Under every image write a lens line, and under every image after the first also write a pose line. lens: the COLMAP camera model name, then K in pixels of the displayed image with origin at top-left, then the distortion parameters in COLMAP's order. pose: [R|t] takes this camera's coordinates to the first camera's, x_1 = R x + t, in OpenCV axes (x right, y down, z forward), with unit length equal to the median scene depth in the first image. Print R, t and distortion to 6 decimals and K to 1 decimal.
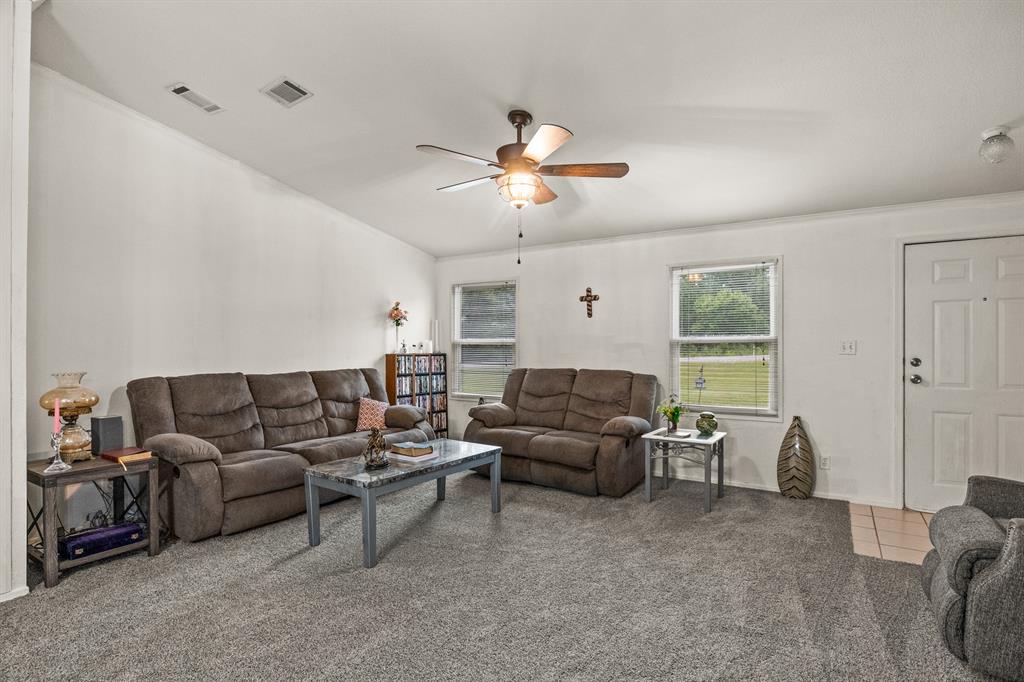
lens RADIAL K [[513.2, 0, 517.0], [0, 513.2, 346.7], [0, 0, 1]] dist [-0.006723, -0.000850]
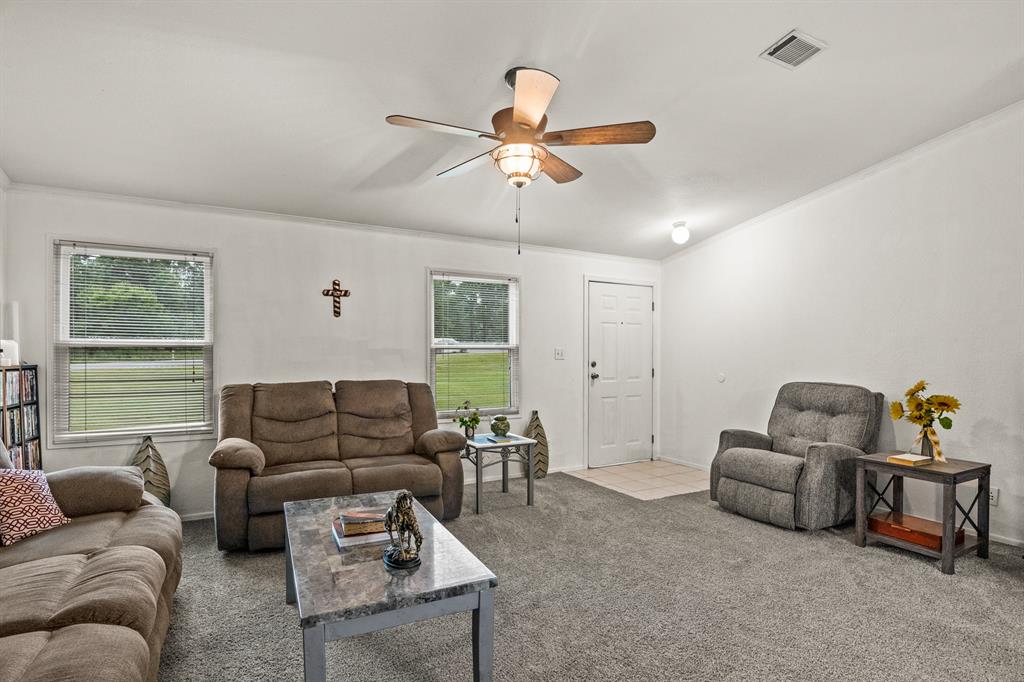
lens RADIAL K [[515.3, 0, 512.0], [0, 515.3, 354.0], [0, 0, 1]] dist [0.018246, -0.000209]
pose [[0.492787, -0.000720, 0.870150, -0.497277], [-0.003554, 0.999990, 0.002841, -0.001481], [-0.870143, -0.004493, 0.492779, 0.409708]]
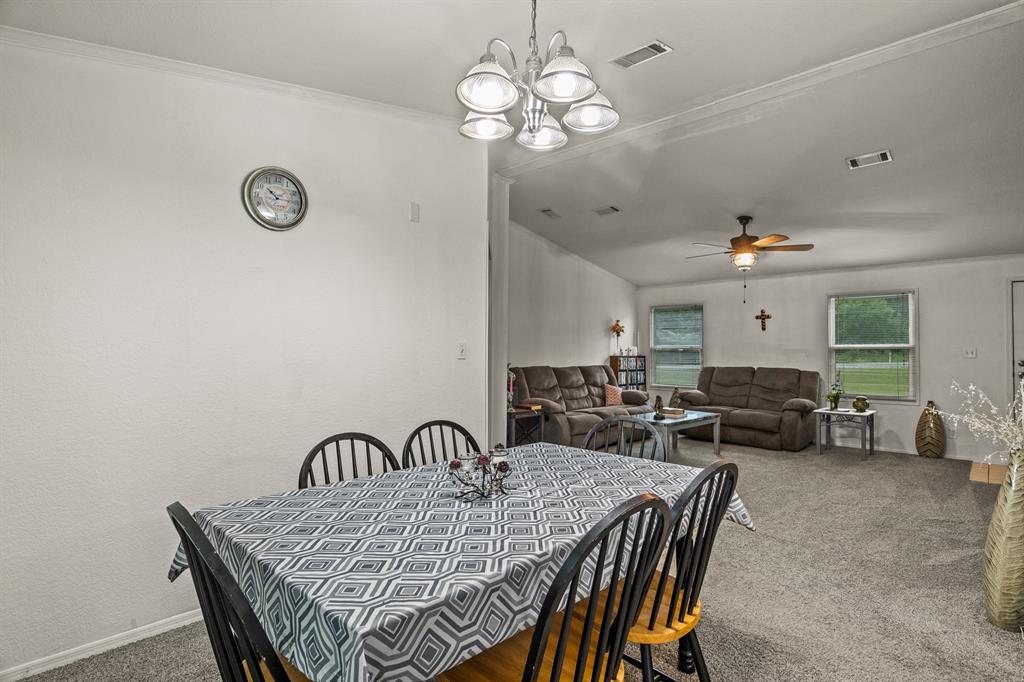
lens RADIAL K [[512.4, 0, 515.6], [0, 512.4, 341.6], [0, 0, 1]] dist [-0.003933, -0.001140]
pose [[0.980421, 0.001755, -0.196905, -0.283100], [-0.005609, 0.999803, -0.019018, 0.003543], [0.196833, 0.019750, 0.980238, -0.576699]]
